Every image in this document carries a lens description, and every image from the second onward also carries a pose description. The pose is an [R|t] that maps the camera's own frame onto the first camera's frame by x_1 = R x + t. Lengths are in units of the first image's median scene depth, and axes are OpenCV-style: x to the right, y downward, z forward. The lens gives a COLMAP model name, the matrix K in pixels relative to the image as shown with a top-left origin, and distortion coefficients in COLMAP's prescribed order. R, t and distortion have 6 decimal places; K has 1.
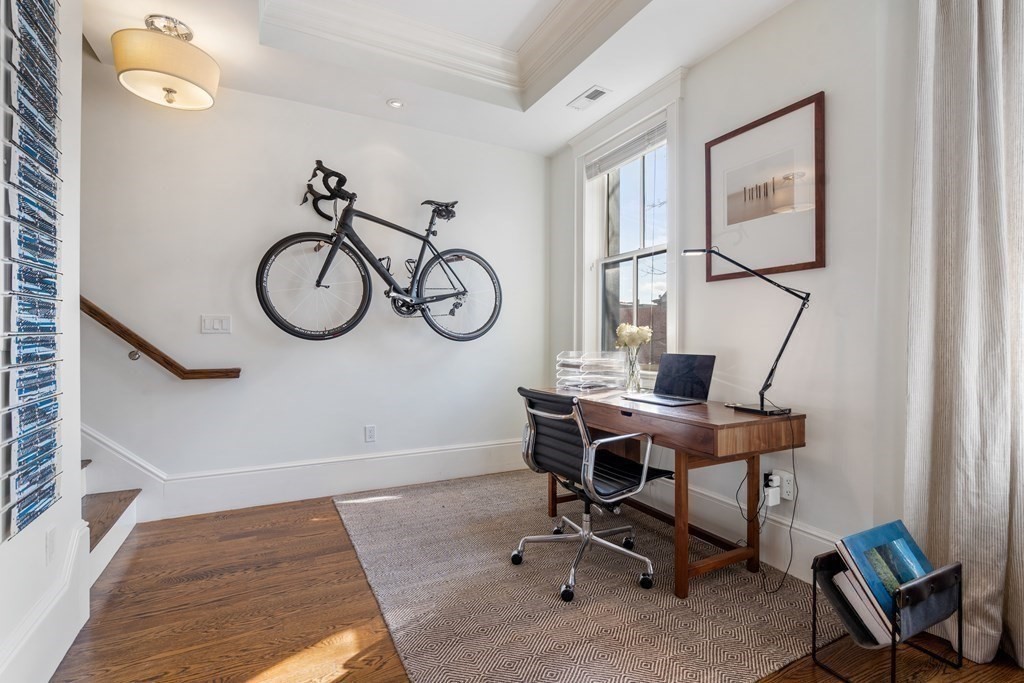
lens RADIAL K [[466.7, 0, 506.8], [0, 466.7, 341.6], [0, 0, 1]] dist [-0.001172, 0.000204]
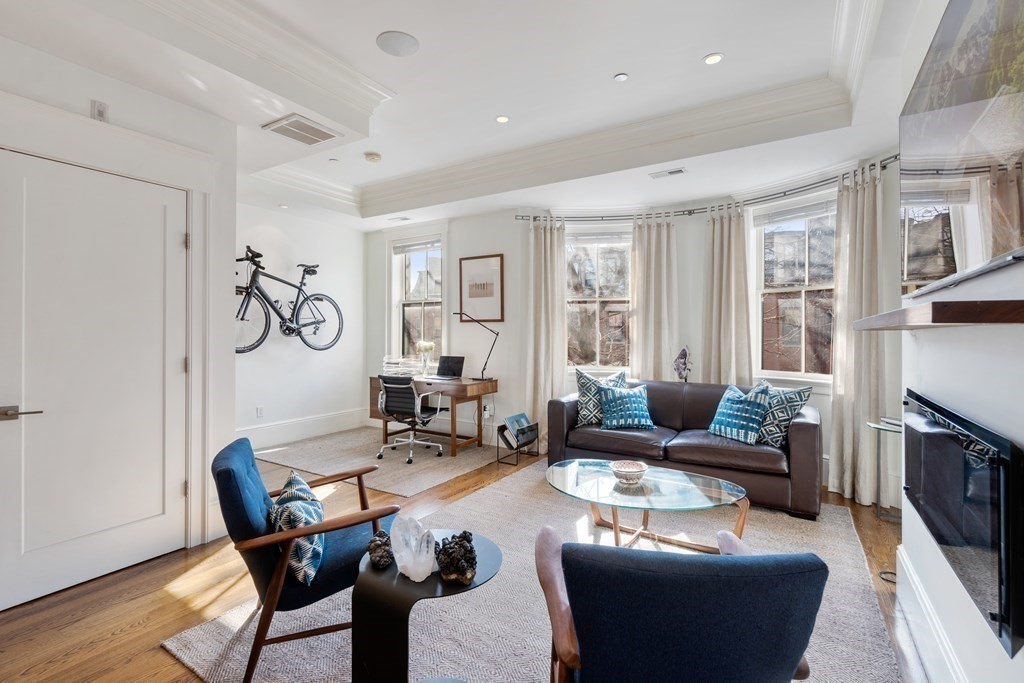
lens RADIAL K [[470.2, 0, 506.9], [0, 470.2, 328.9], [0, 0, 1]] dist [-0.000835, 0.000073]
pose [[0.857015, 0.001368, 0.515290, -0.476133], [0.004103, 0.999947, -0.009480, -0.071520], [-0.515276, 0.010239, 0.856963, -0.915220]]
